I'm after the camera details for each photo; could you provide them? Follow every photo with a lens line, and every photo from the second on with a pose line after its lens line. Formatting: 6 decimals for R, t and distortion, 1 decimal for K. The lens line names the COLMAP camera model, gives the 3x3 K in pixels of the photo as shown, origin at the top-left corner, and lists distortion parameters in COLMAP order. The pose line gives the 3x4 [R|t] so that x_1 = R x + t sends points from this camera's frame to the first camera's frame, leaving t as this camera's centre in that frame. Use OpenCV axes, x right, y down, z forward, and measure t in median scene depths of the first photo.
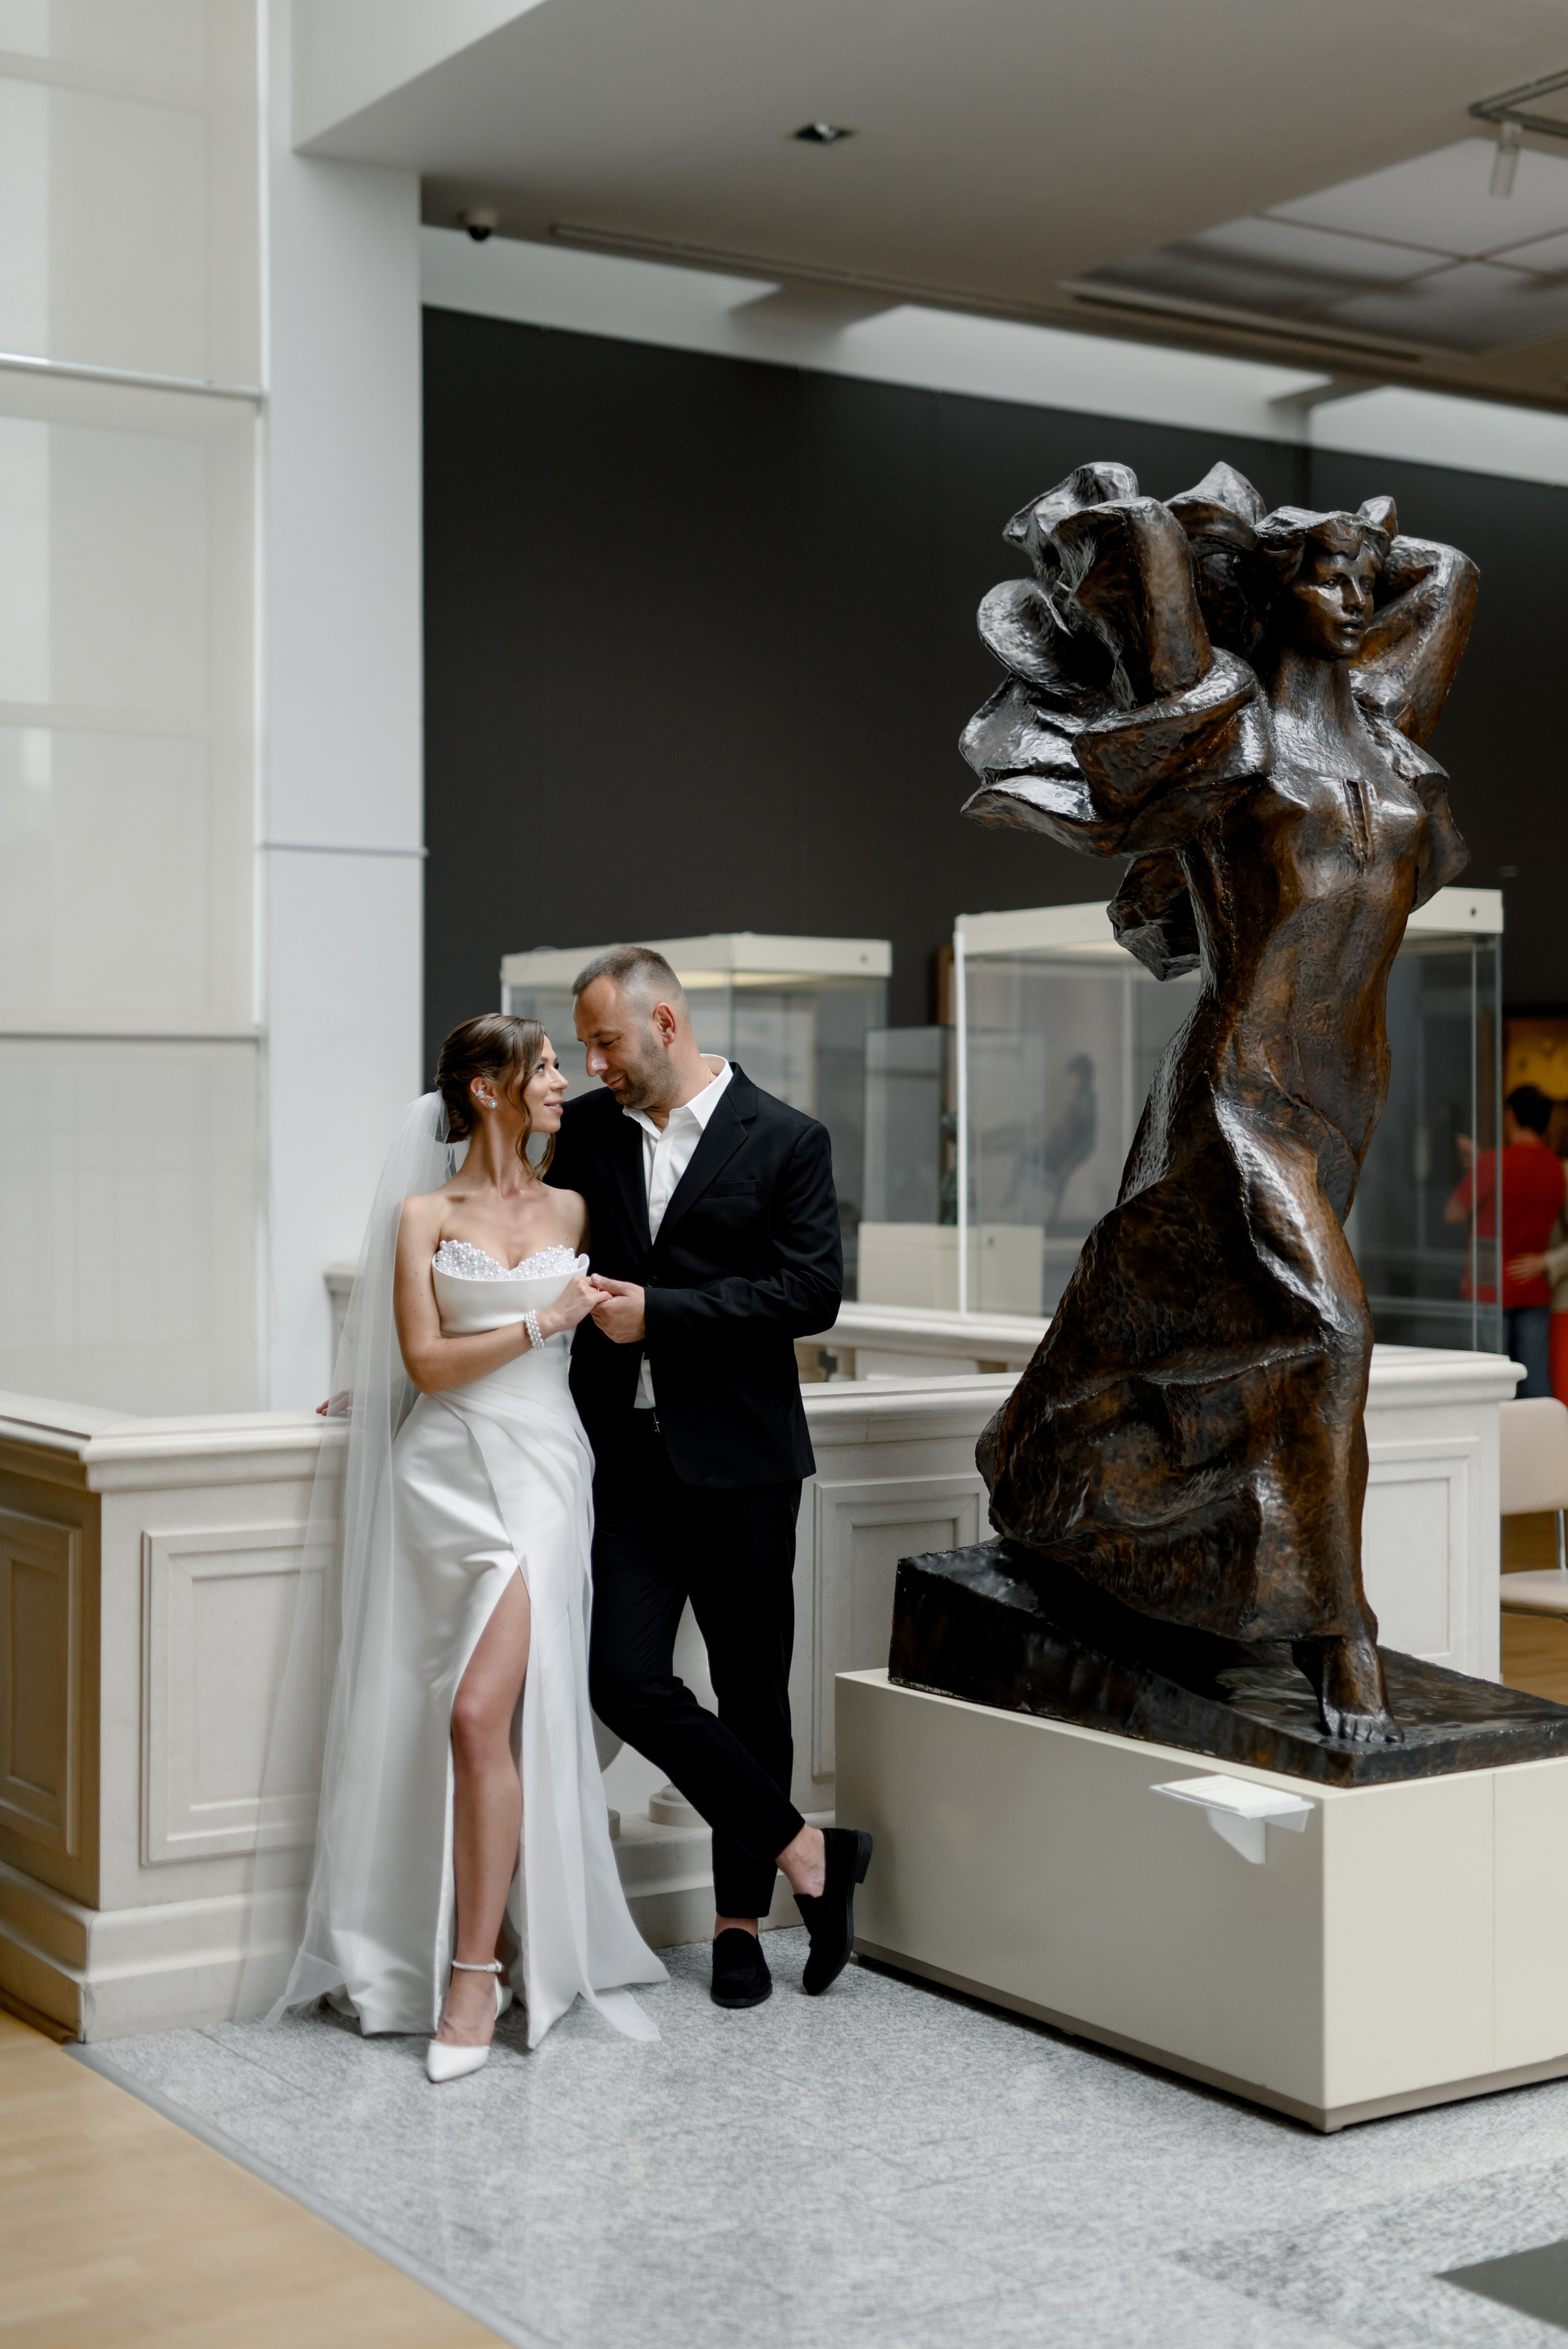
lens RADIAL K [[3255.0, 0, 785.8], [0, 3255.0, 1217.8], [0, 0, 1]] dist [0.016457, -0.036163]
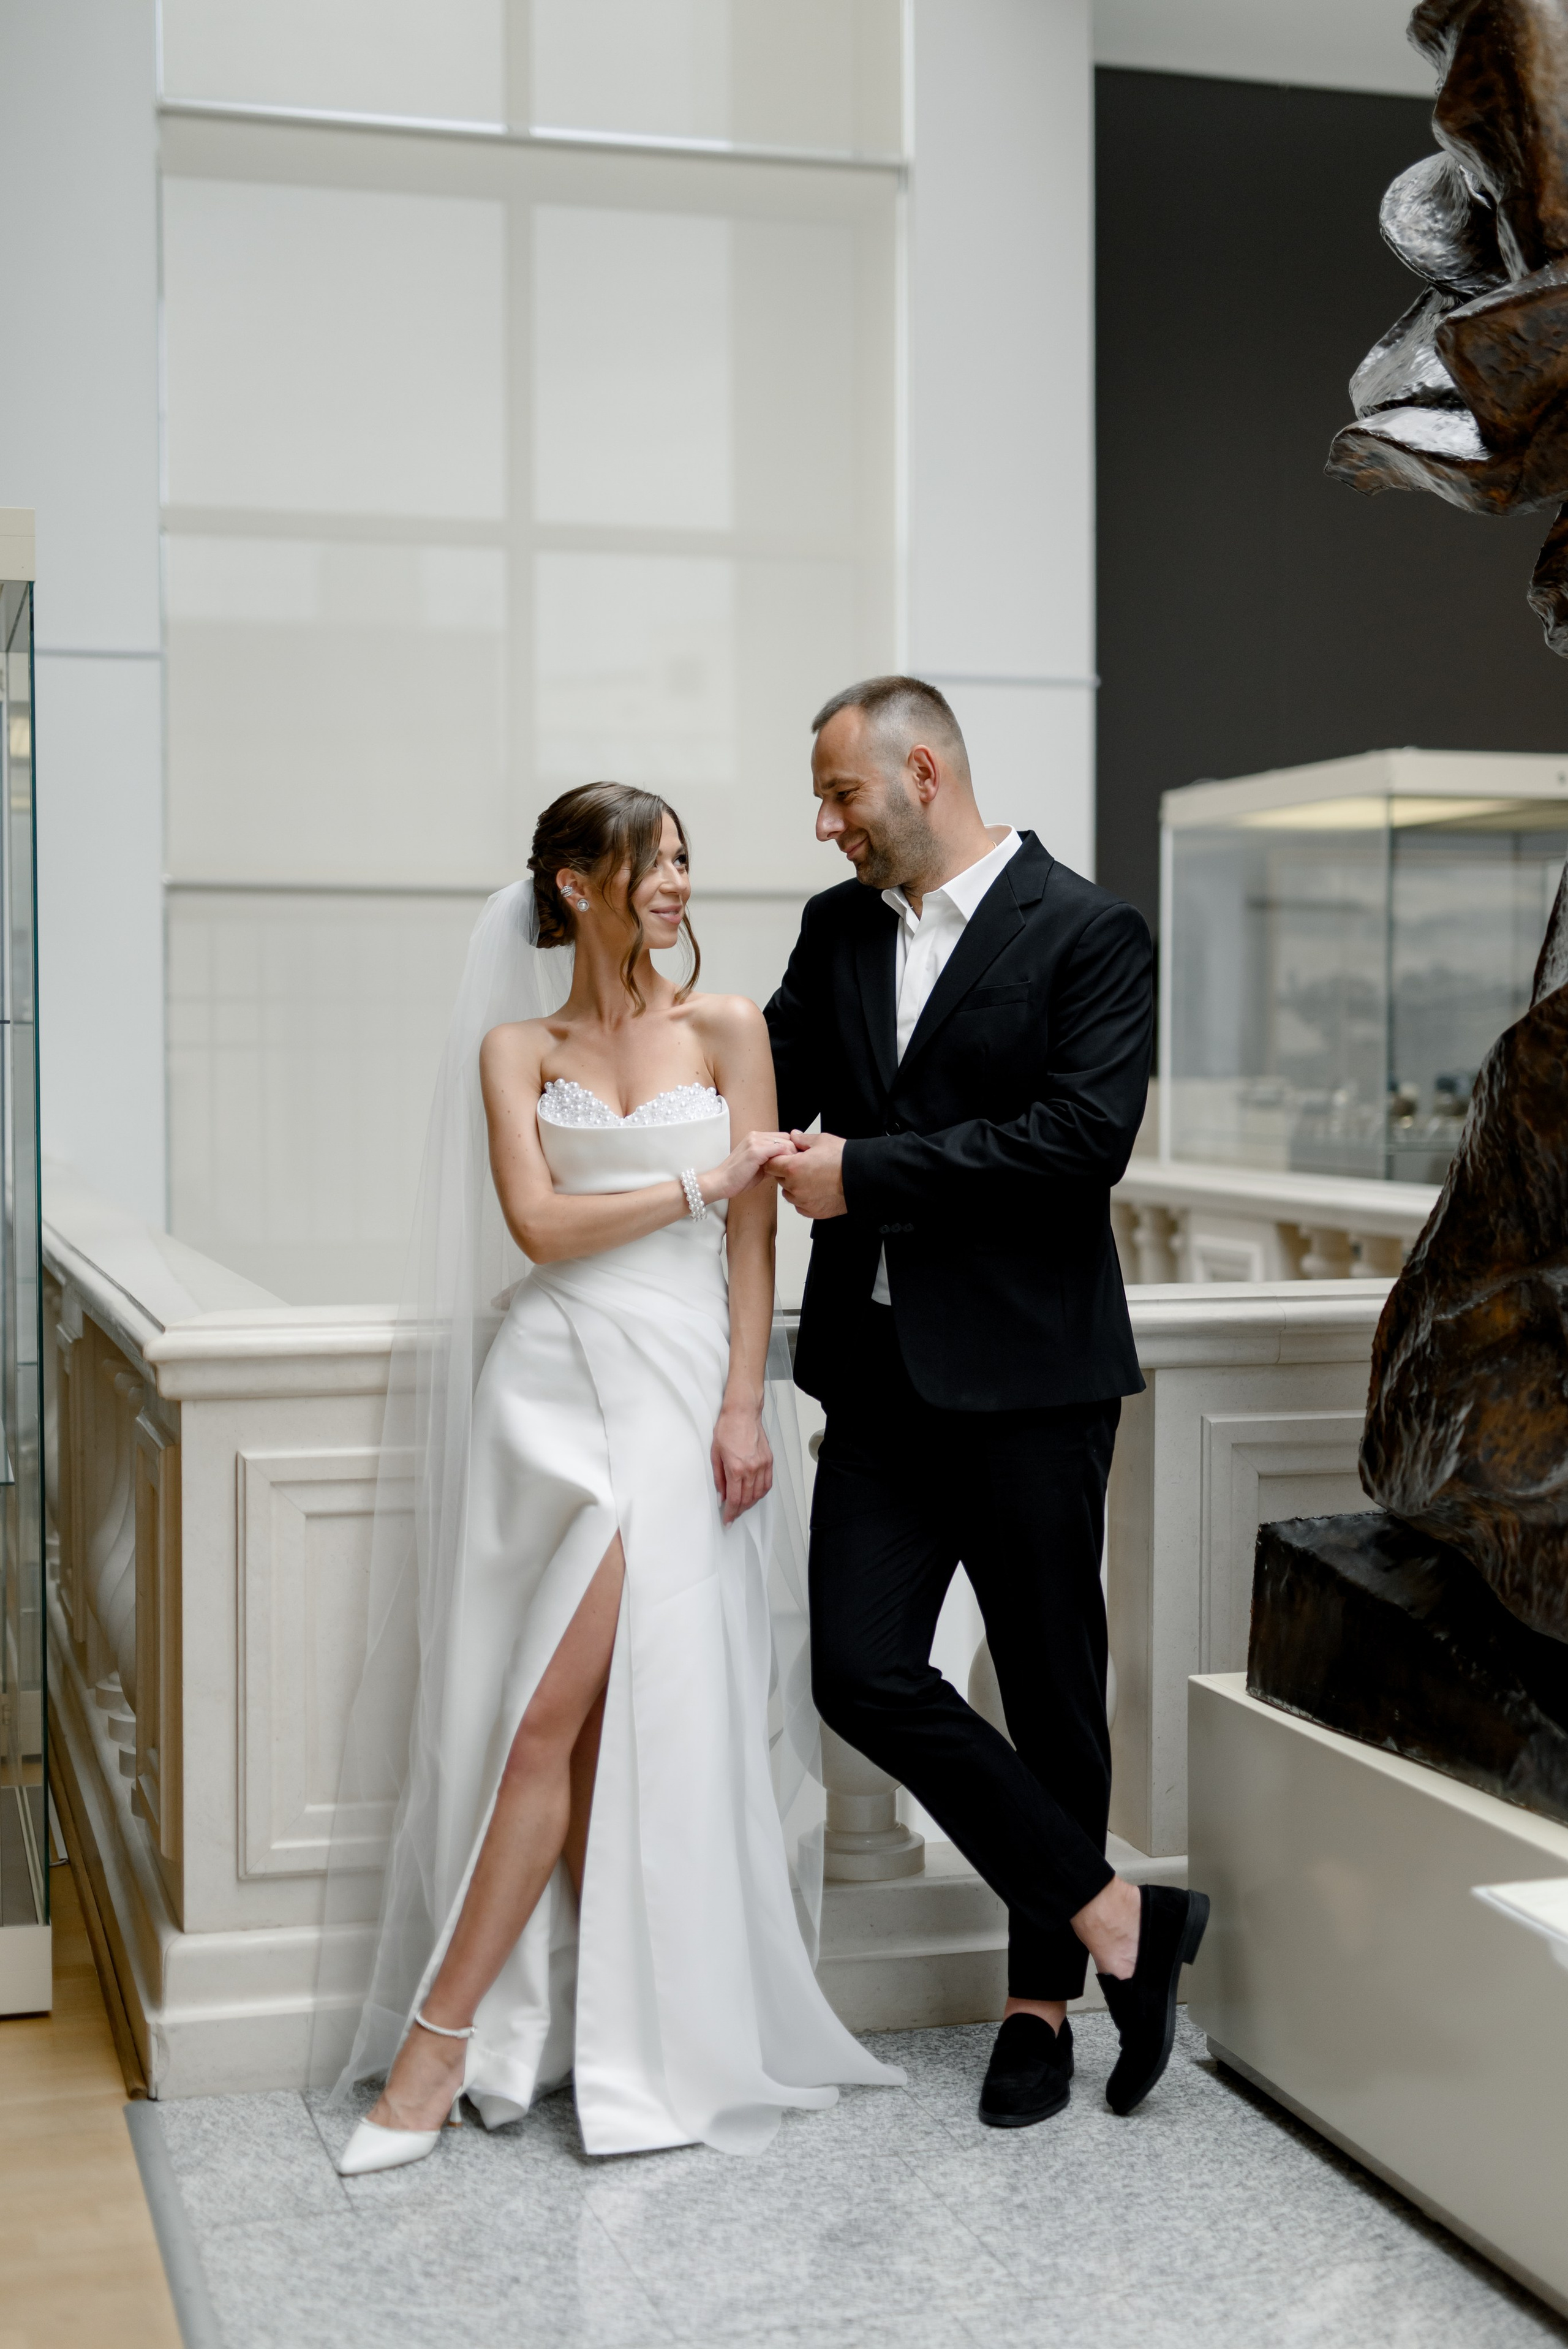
lens RADIAL K [[3255.0, 0, 785.8], [0, 3255.0, 1217.8], [0, 0, 1]] dist [0.016457, -0.036163]
pose [[0.955872, 0.013336, -0.293482, 0.154585], [-0.005096, 0.999572, 0.028824, 0.017275], [0.293740, -0.026057, 0.955530, 0.295202]]
